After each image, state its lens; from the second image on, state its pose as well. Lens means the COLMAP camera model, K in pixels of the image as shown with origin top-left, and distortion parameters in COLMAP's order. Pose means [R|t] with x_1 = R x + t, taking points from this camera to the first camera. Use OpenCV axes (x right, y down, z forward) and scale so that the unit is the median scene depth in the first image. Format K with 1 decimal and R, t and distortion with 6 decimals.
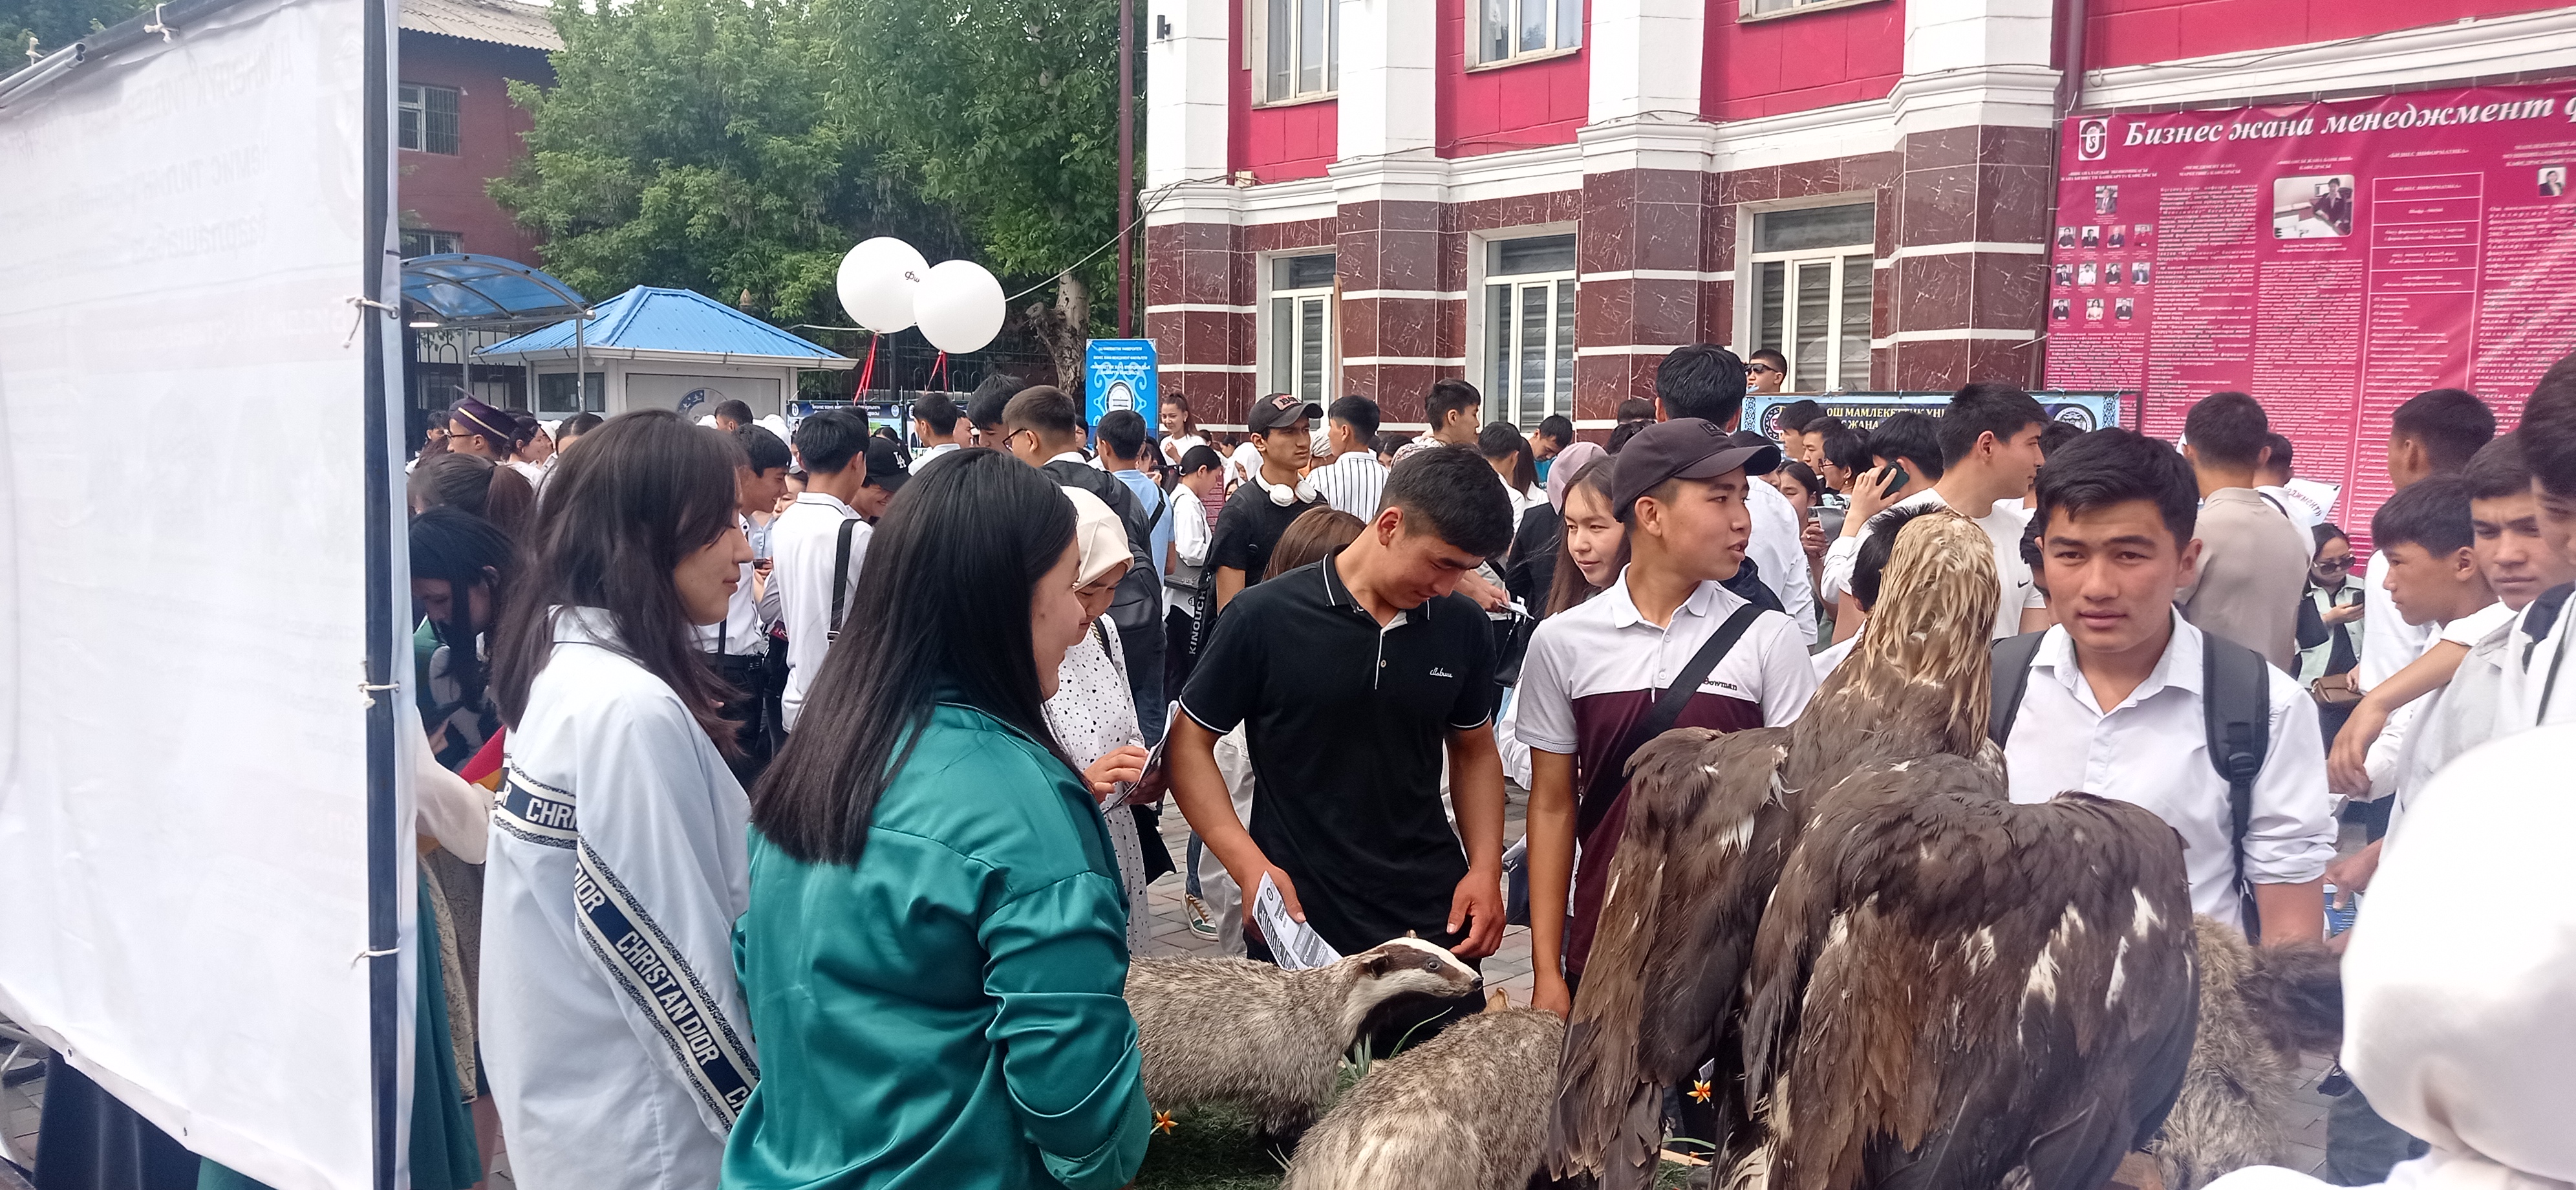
lens RADIAL K [[2009.6, 0, 1288.0], [0, 2009.6, 595.0], [0, 0, 1]] dist [0.174131, -0.211319]
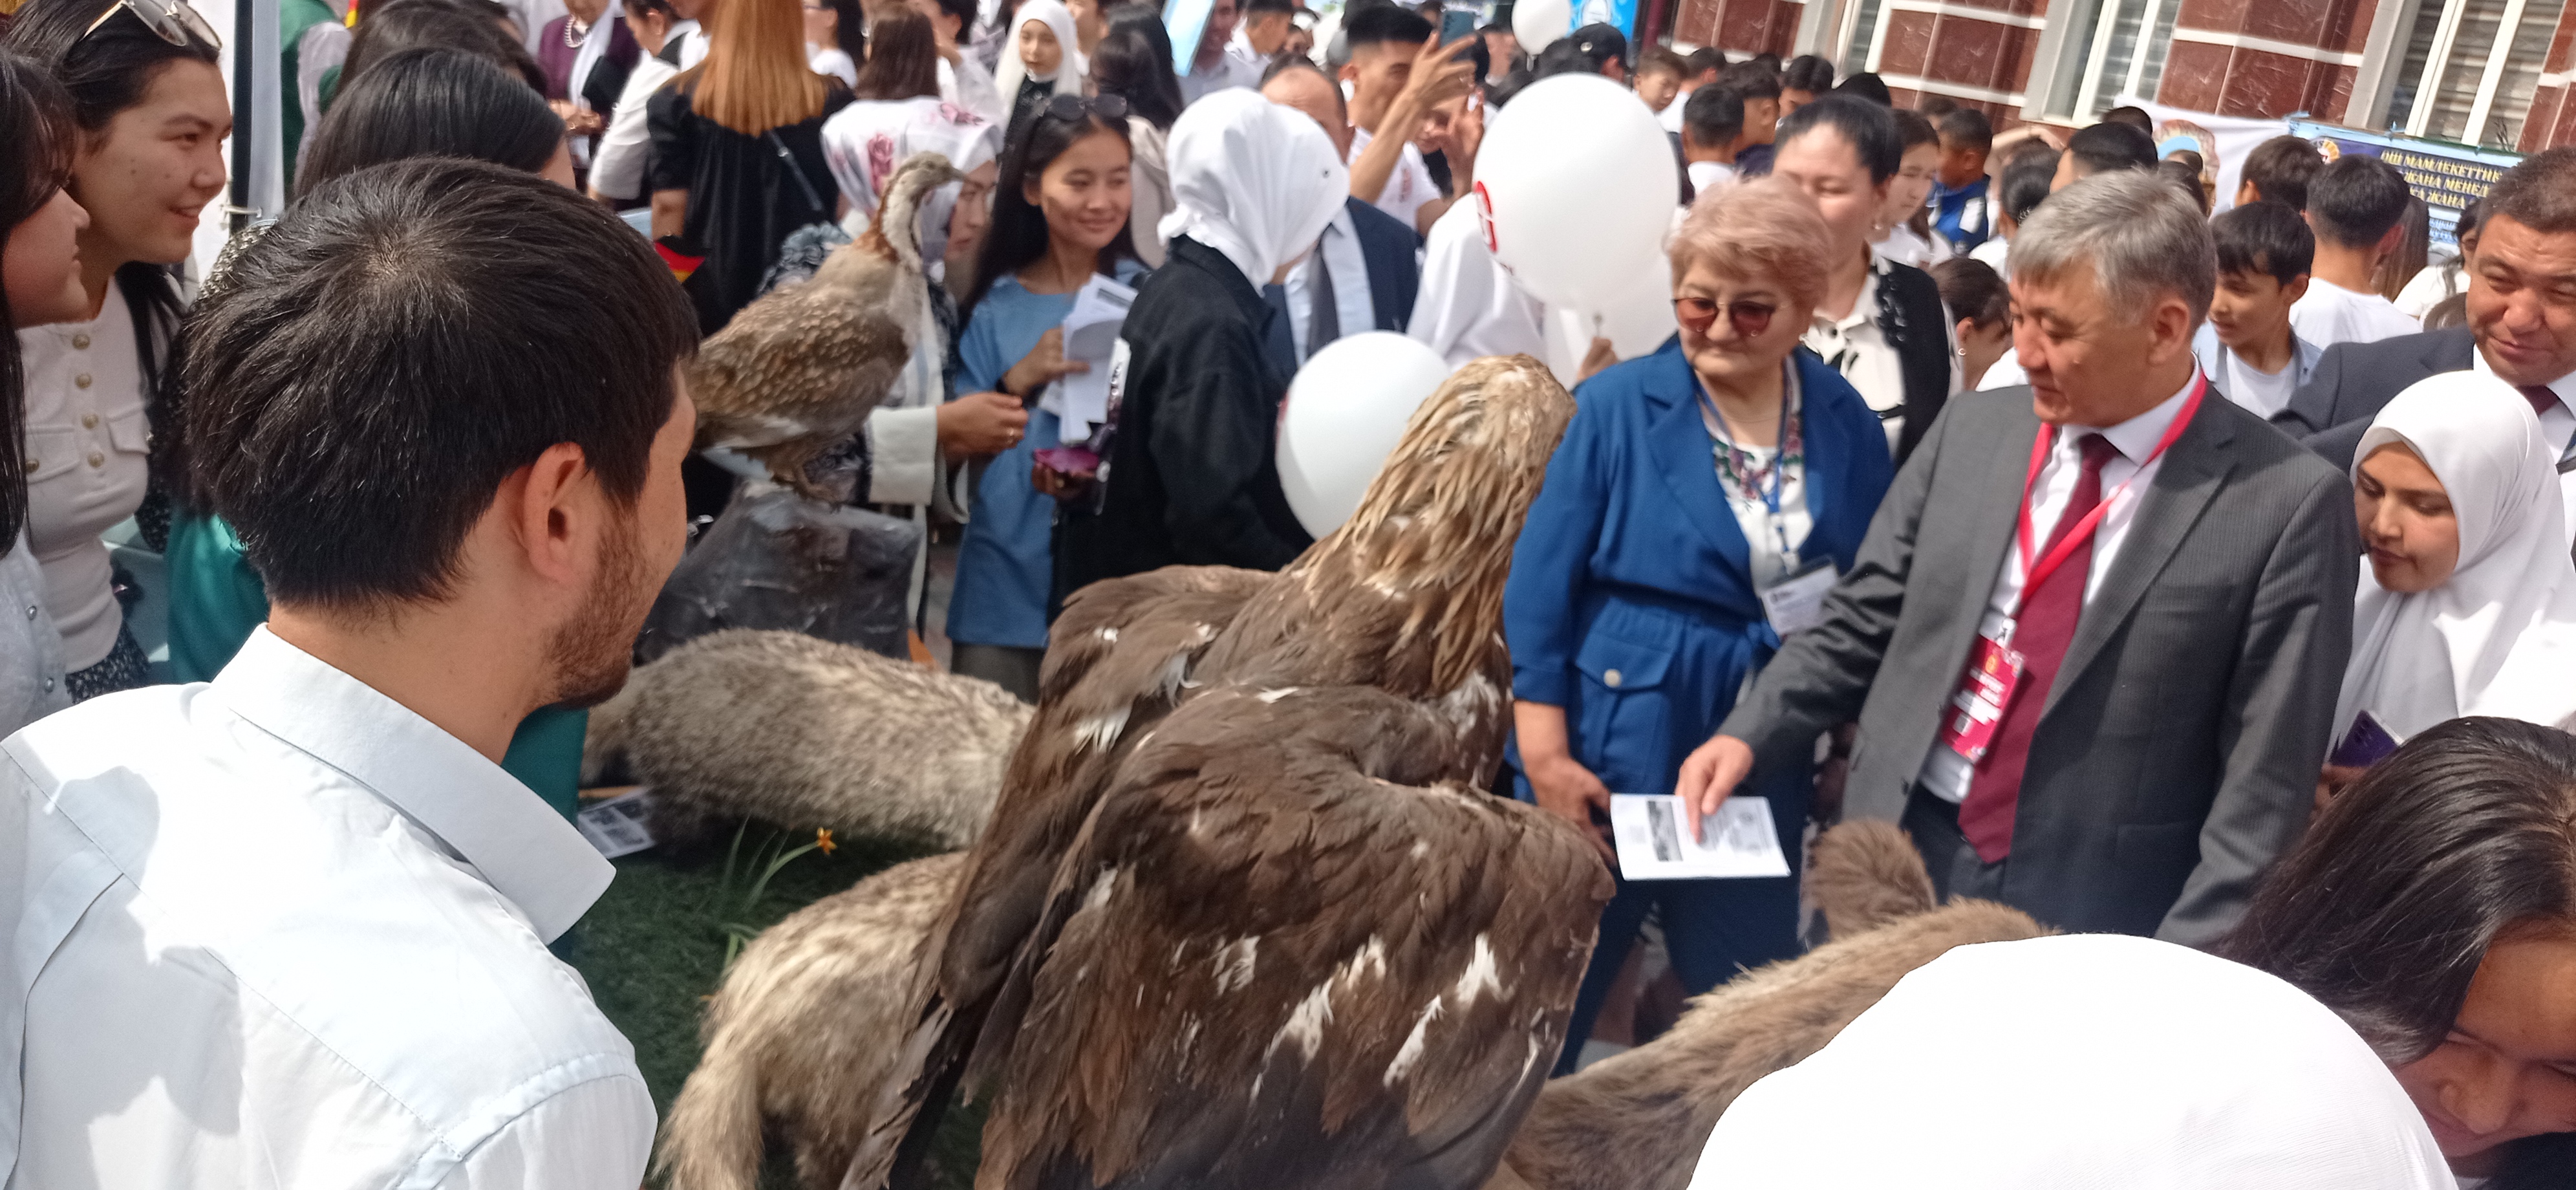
lens RADIAL K [[2009.6, 0, 1288.0], [0, 2009.6, 595.0], [0, 0, 1]] dist [0.174131, -0.211319]
pose [[0.943818, 0.225767, -0.241325, 0.494730], [-0.175743, 0.961332, 0.212027, -0.109719], [0.279862, -0.157704, 0.946999, 0.337828]]
